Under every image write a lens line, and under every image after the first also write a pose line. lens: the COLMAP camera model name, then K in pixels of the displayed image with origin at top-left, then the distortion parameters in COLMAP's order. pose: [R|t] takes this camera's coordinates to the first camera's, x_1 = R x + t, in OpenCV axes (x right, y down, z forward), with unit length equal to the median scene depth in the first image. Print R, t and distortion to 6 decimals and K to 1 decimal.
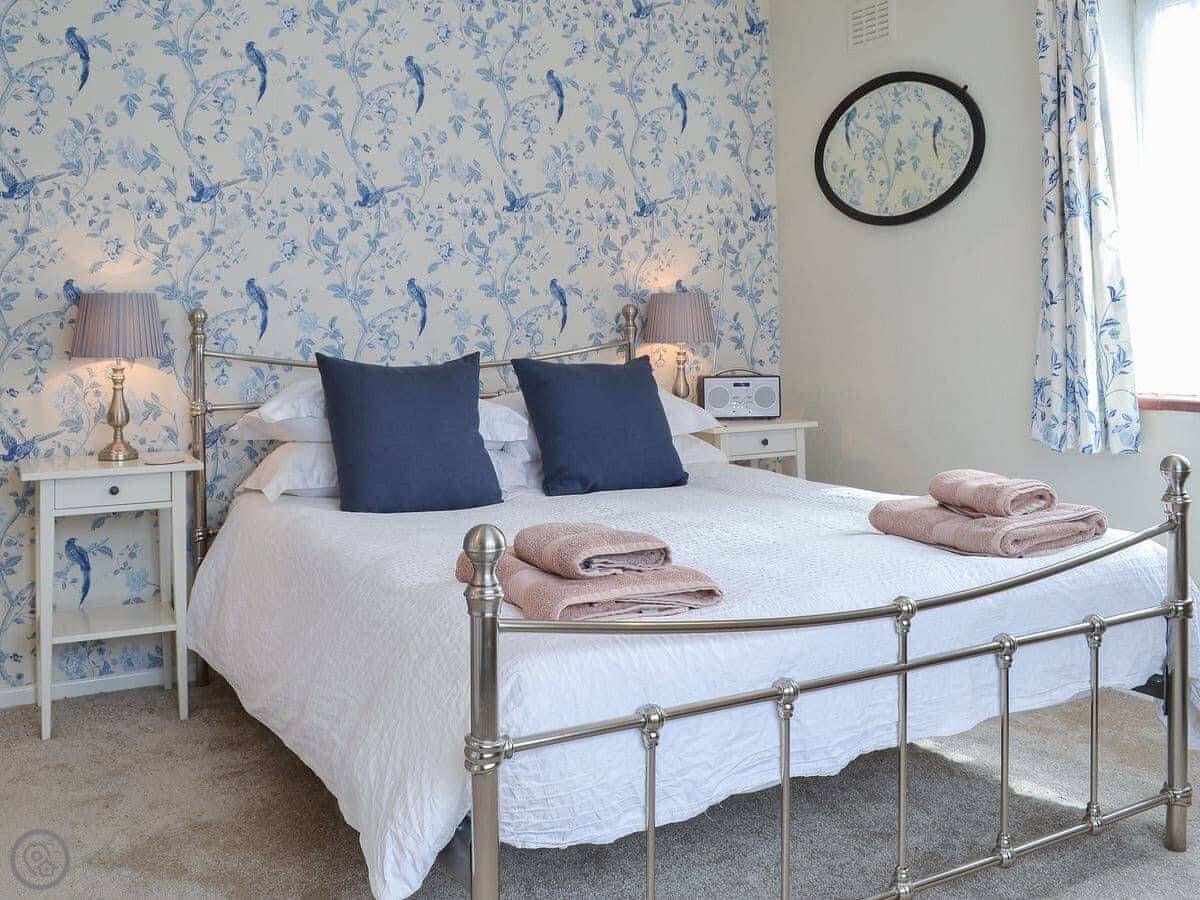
lens RADIAL K [[1046.4, 0, 600.0], [0, 1046.4, 450.0], [0, 0, 1]] dist [-0.082101, 0.009872]
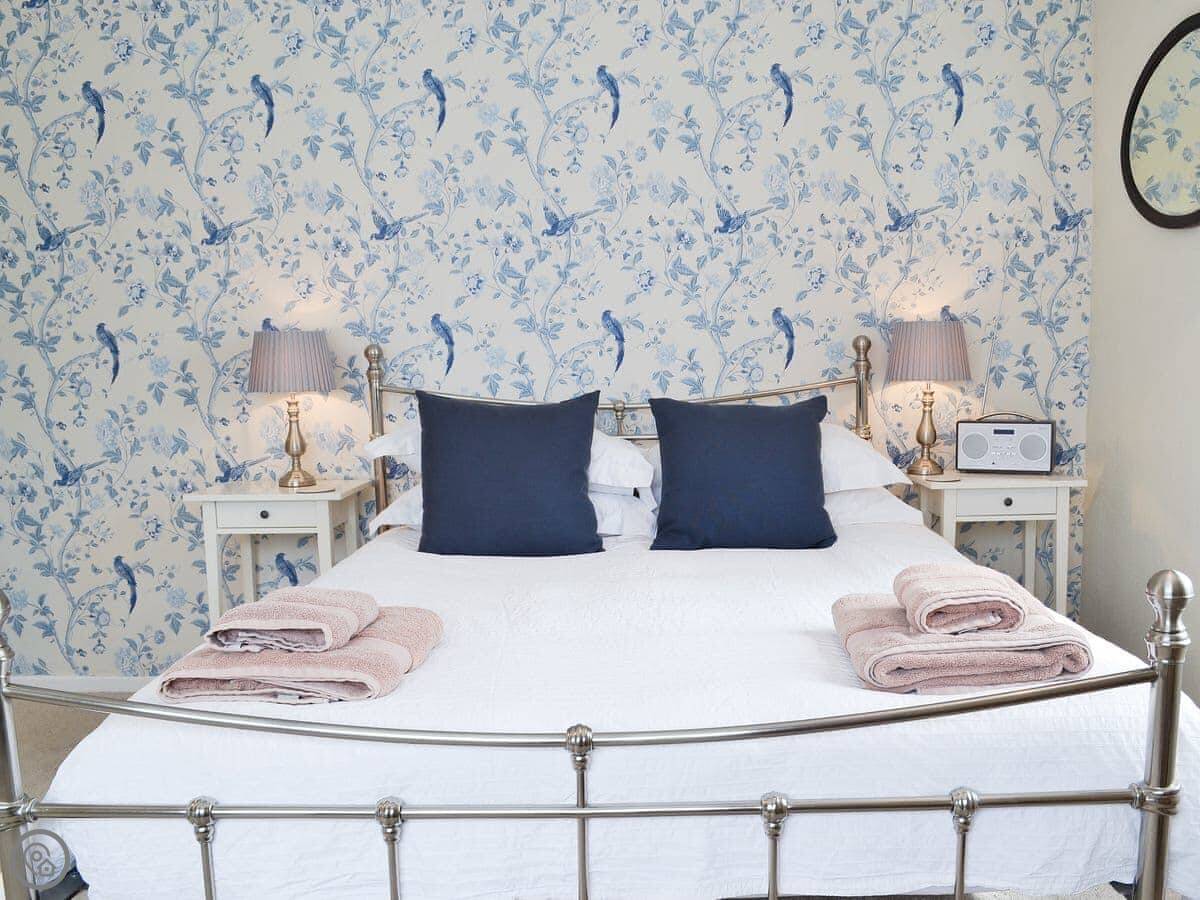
lens RADIAL K [[1027.0, 0, 599.9], [0, 1027.0, 612.2], [0, 0, 1]] dist [-0.045857, -0.006355]
pose [[0.894664, 0.104282, -0.434398, 0.366025], [-0.048258, 0.989243, 0.138089, -0.028187], [0.444125, -0.102580, 0.890073, 0.187504]]
